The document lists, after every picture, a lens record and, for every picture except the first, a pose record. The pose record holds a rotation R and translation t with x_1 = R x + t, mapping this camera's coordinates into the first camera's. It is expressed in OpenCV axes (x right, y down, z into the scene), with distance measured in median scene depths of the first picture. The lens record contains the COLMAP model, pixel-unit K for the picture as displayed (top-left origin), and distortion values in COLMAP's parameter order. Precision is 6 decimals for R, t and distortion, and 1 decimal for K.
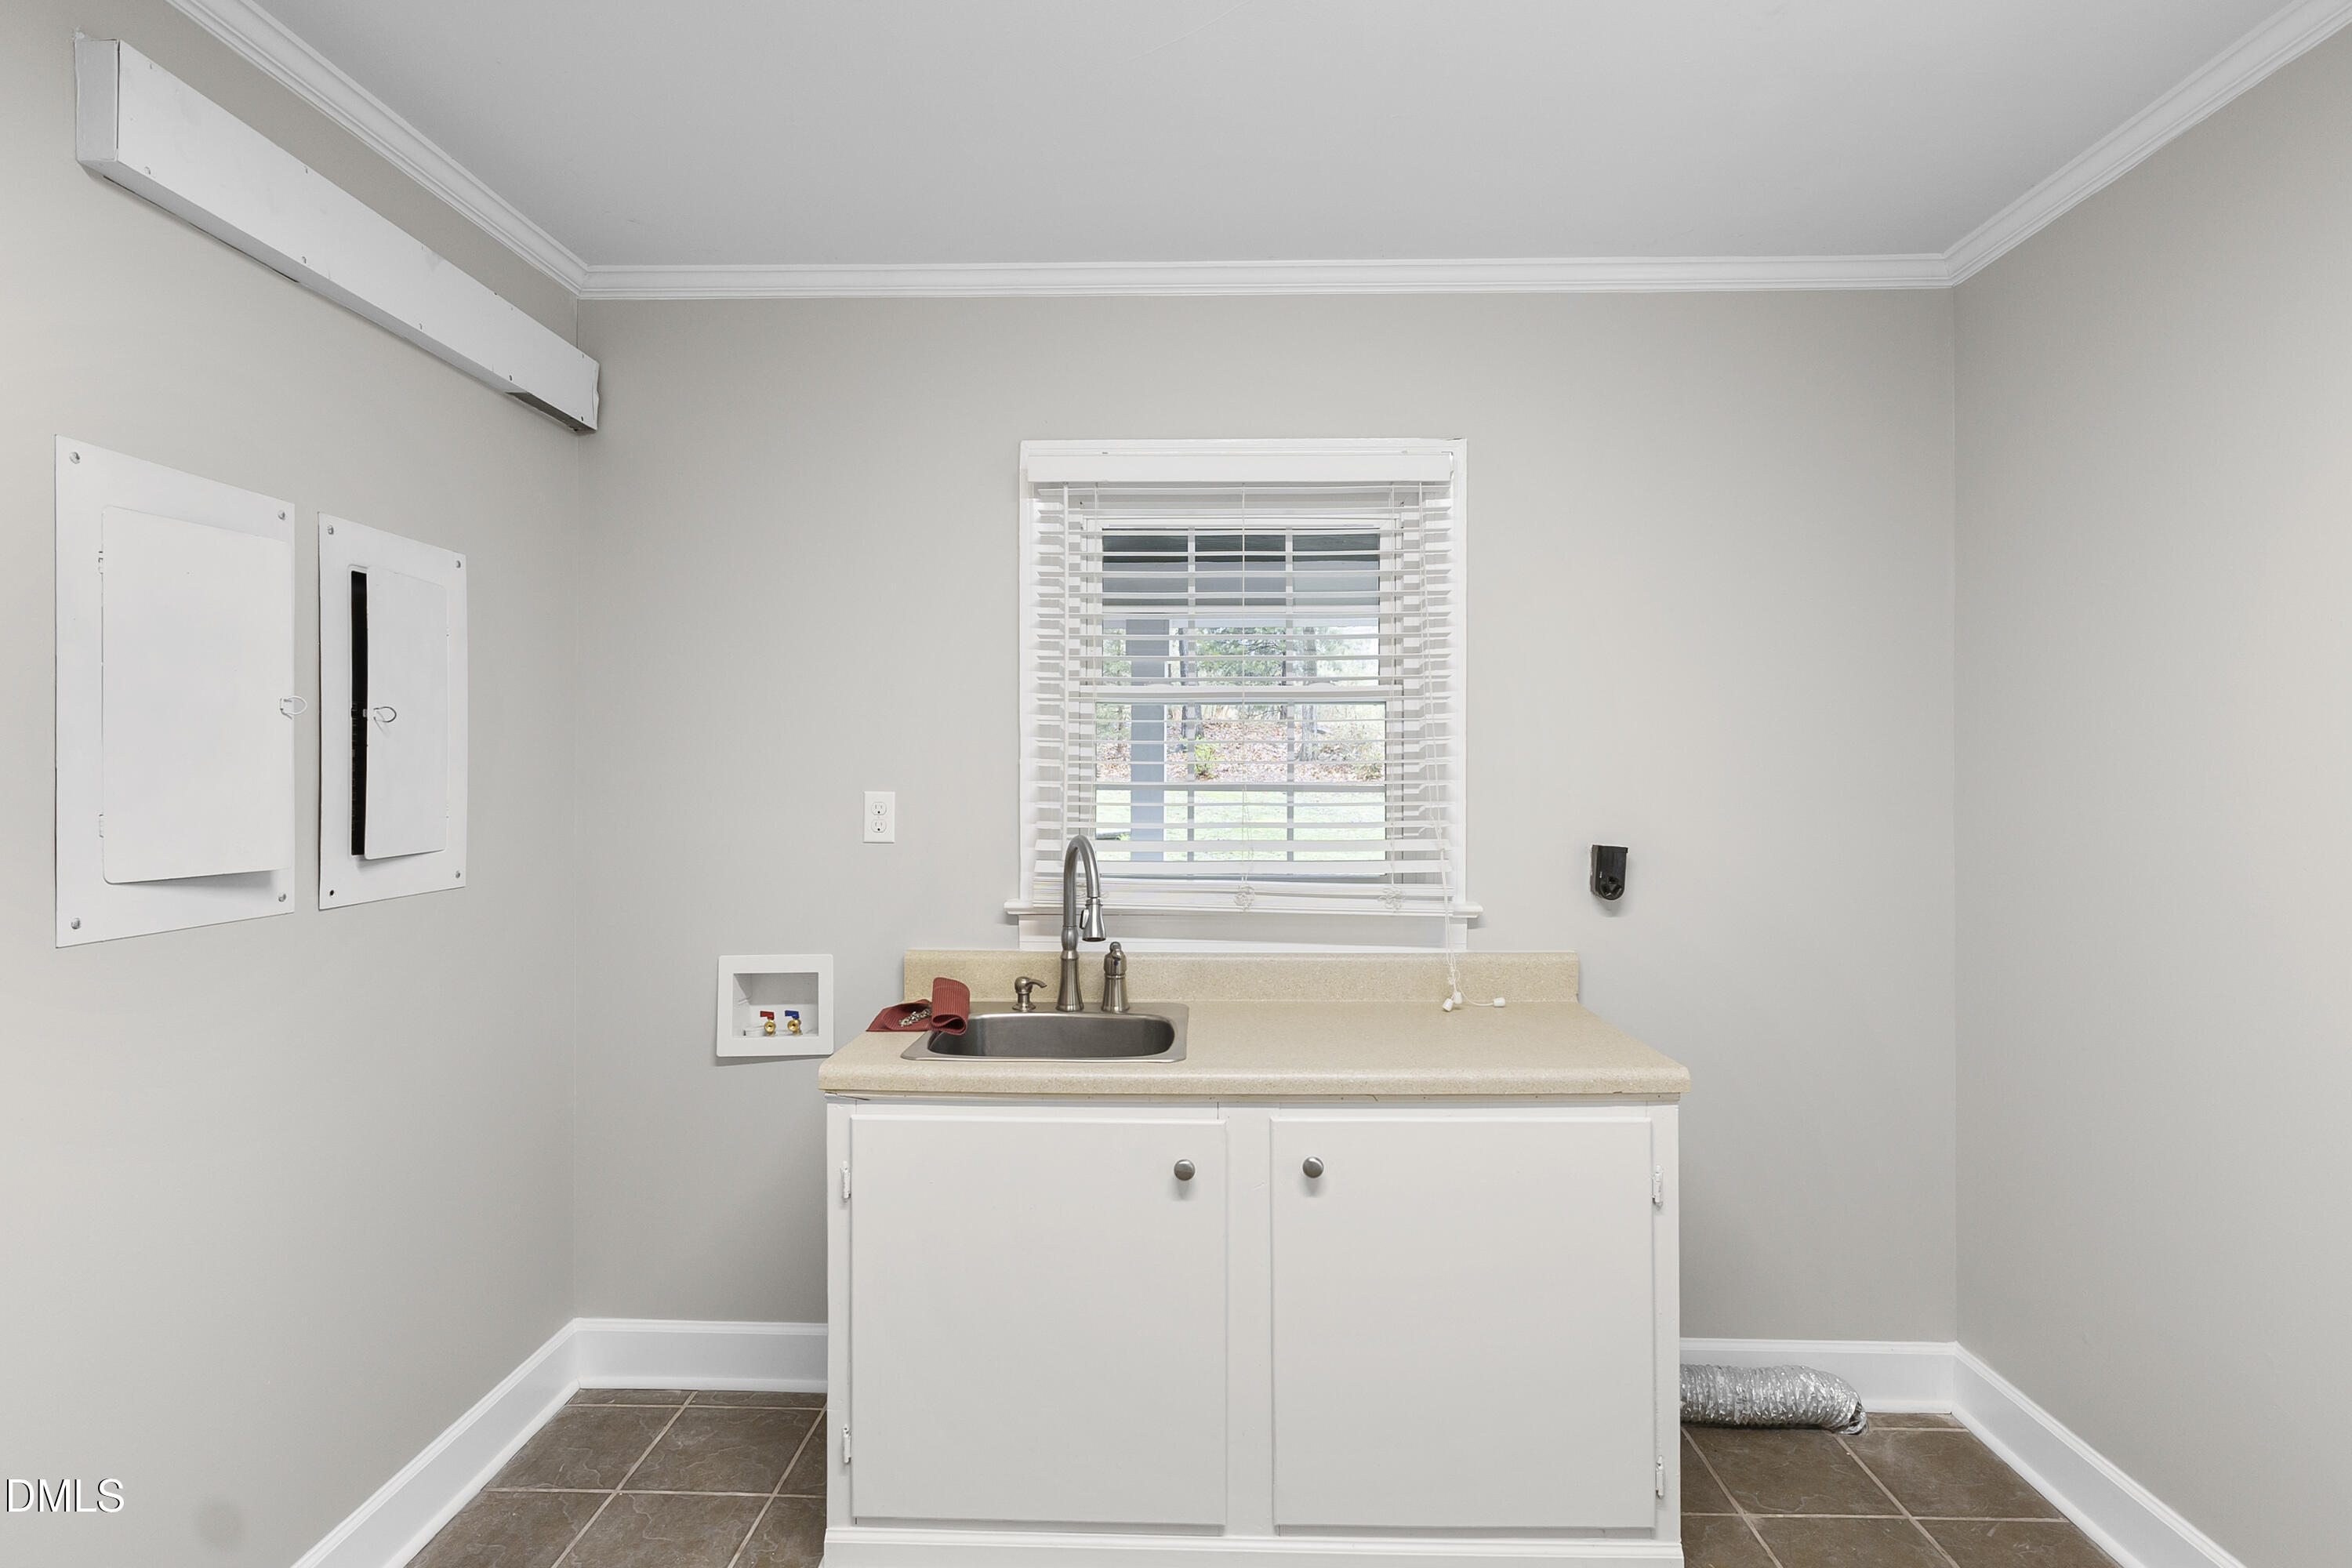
lens RADIAL K [[1228.4, 0, 1171.9], [0, 1228.4, 778.9], [0, 0, 1]] dist [-0.003469, -0.001143]
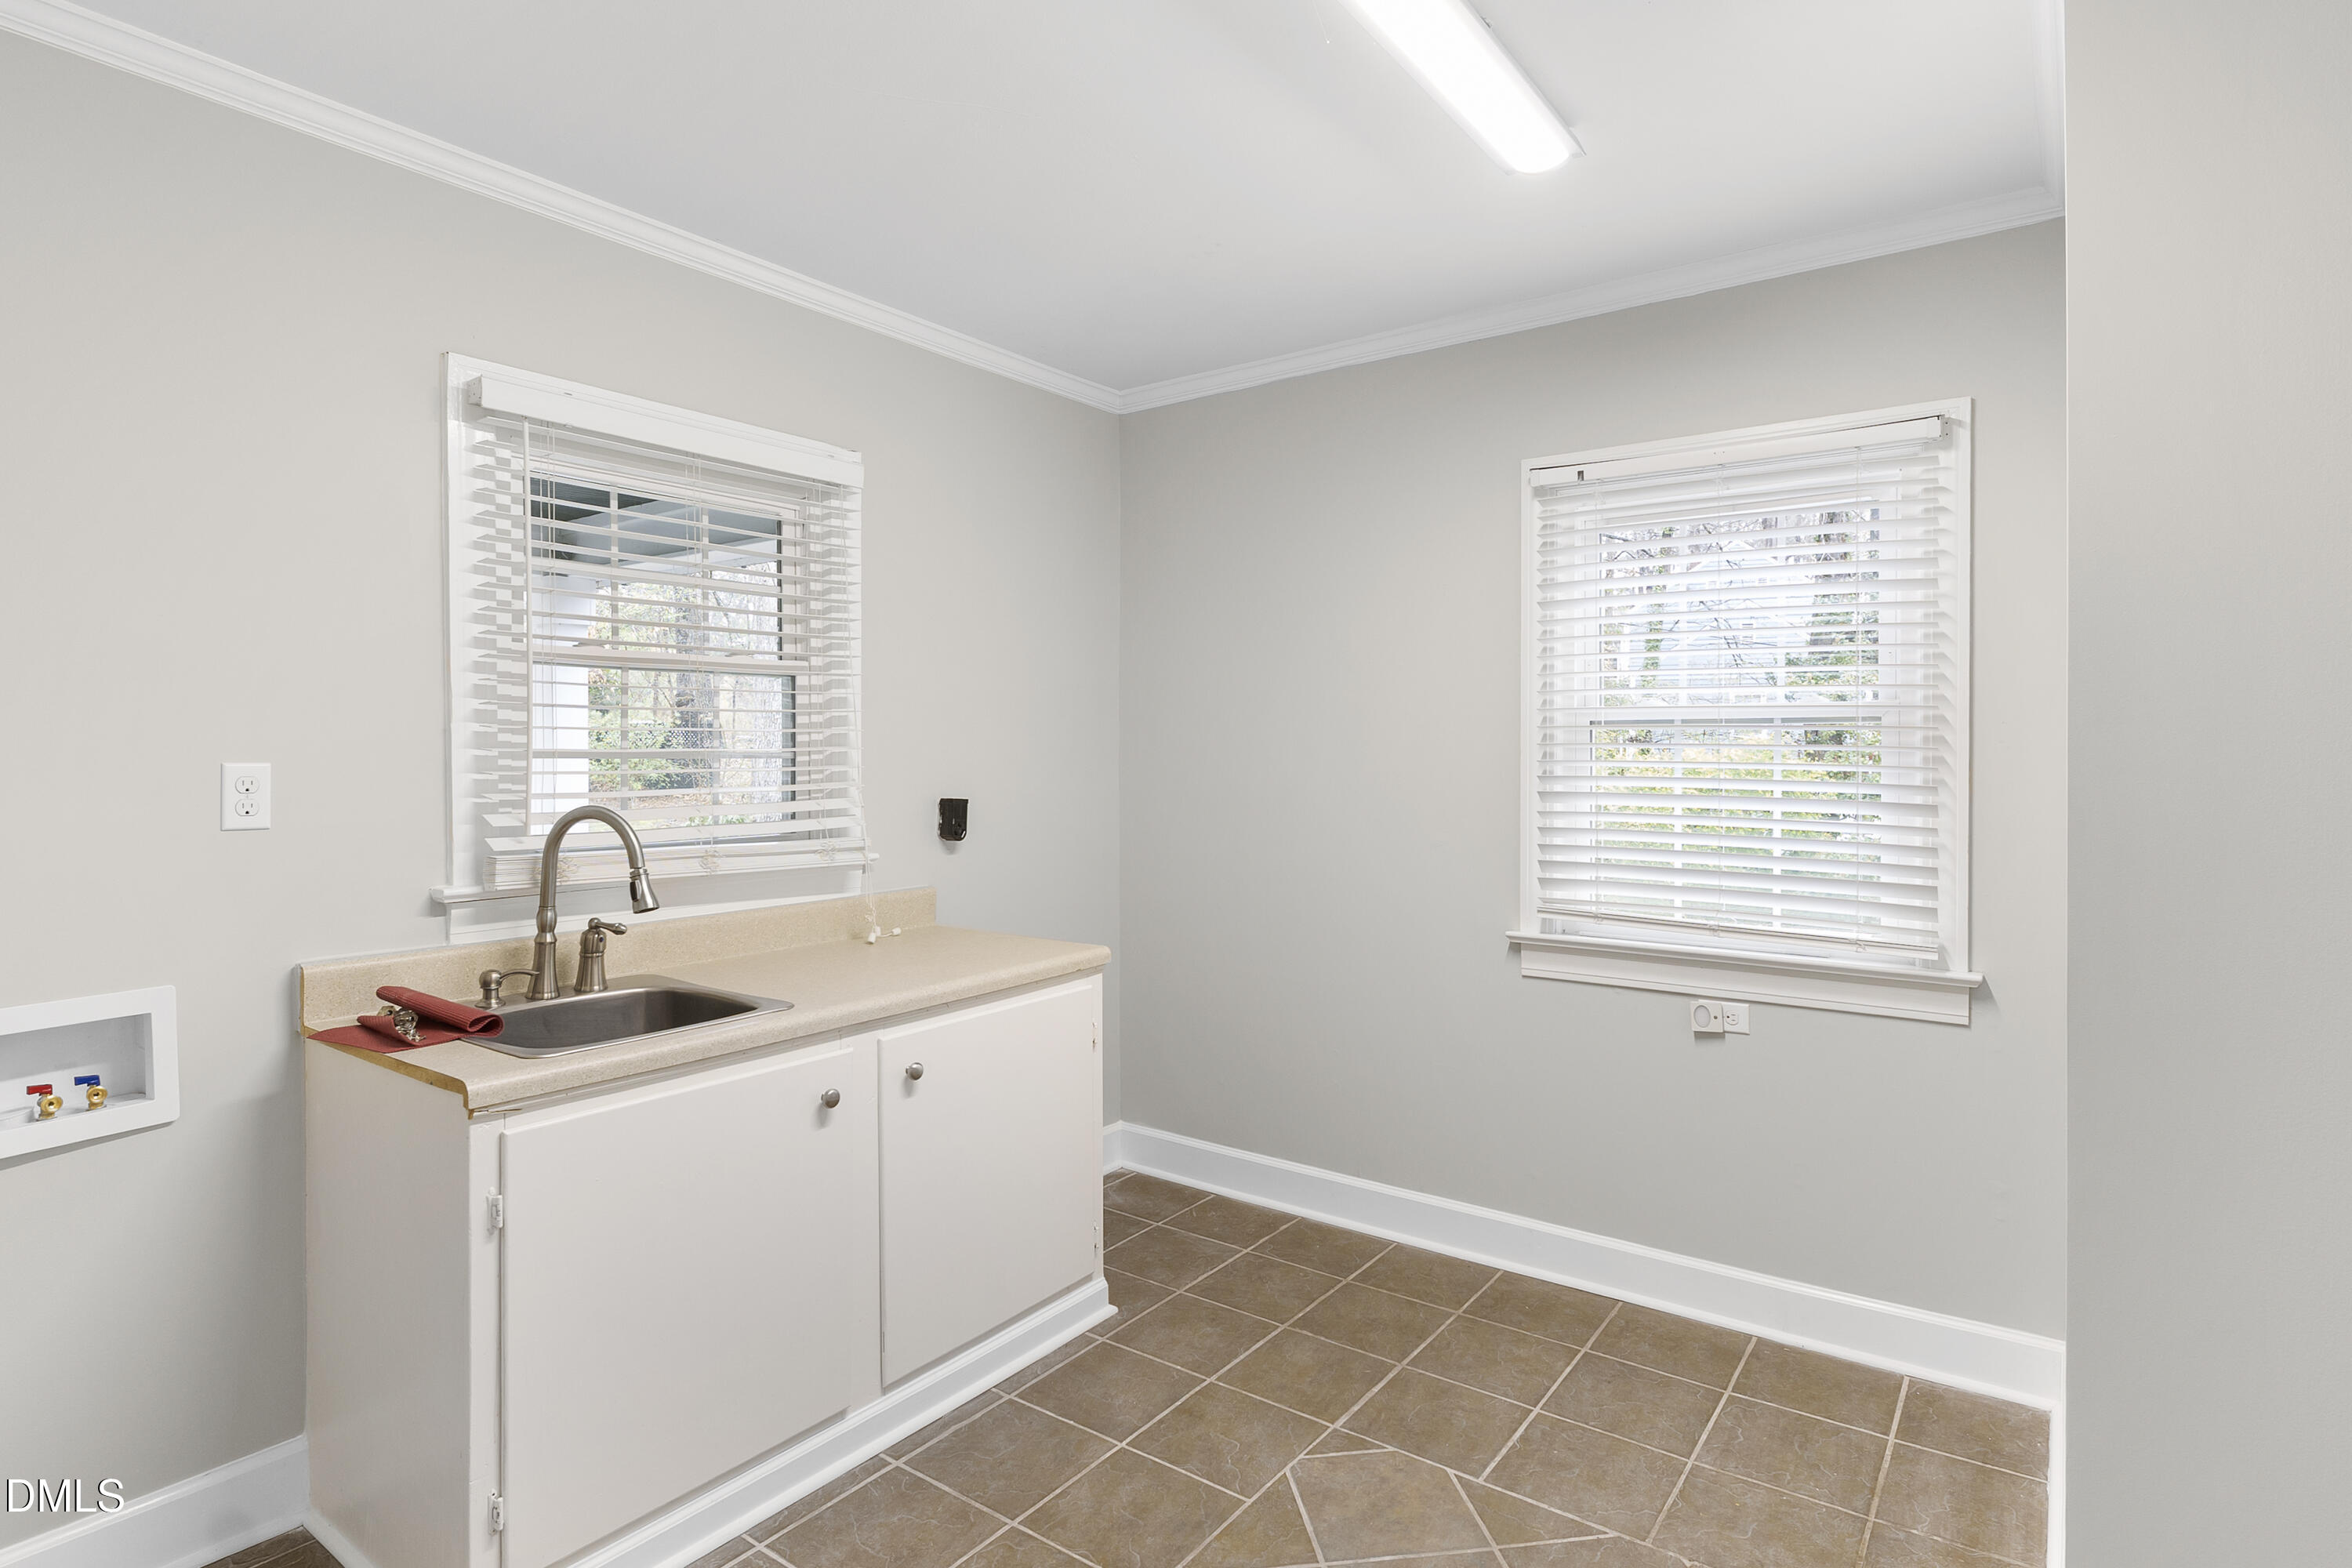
lens RADIAL K [[1228.4, 0, 1171.9], [0, 1228.4, 778.9], [0, 0, 1]] dist [-0.003469, -0.001143]
pose [[0.568067, -0.021968, 0.822689, -0.552024], [0.003885, 0.999704, 0.024013, 0.004620], [-0.822973, -0.010445, 0.567984, 0.095570]]
